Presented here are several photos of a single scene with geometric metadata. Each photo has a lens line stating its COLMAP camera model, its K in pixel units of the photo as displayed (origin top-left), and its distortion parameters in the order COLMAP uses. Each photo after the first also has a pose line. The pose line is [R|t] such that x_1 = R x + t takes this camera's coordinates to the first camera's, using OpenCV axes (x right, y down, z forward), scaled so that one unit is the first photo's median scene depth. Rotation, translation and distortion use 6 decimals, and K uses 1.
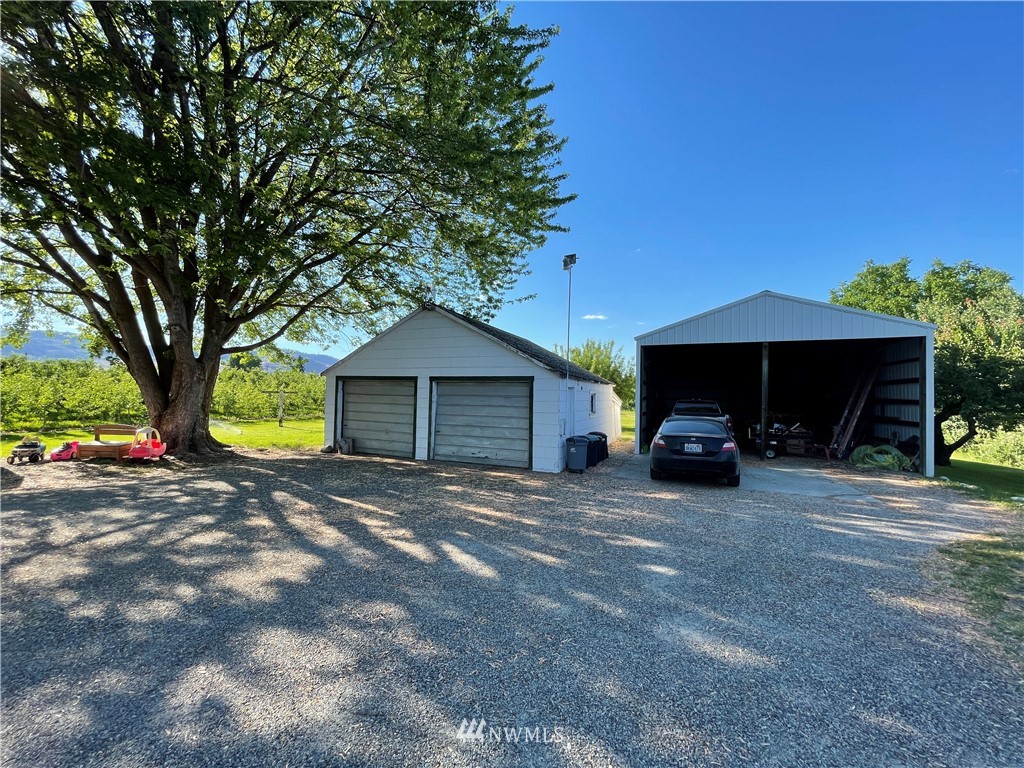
lens RADIAL K [[413.9, 0, 511.4], [0, 413.9, 388.6], [0, 0, 1]] dist [-0.010101, 0.001473]
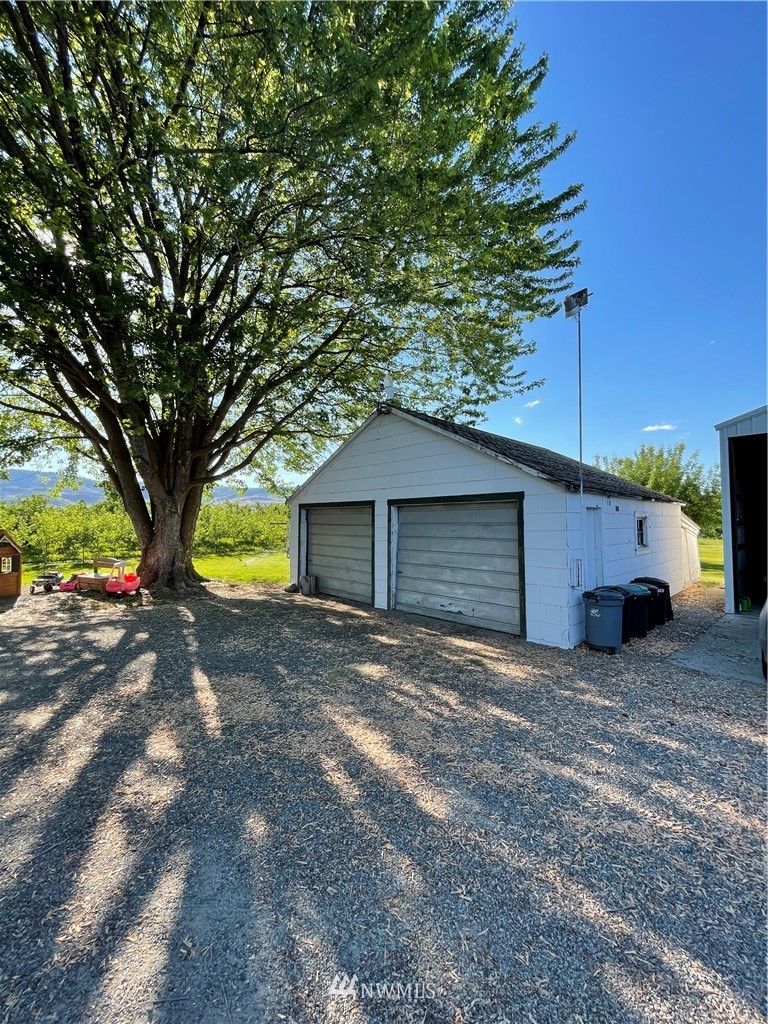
lens RADIAL K [[413.9, 0, 385.0], [0, 413.9, 506.5], [0, 0, 1]] dist [-0.010101, 0.001473]
pose [[0.920639, -0.034788, -0.388863, 0.099405], [0.025244, 0.999242, -0.029630, 0.006264], [0.389599, 0.017462, 0.920819, 0.310166]]
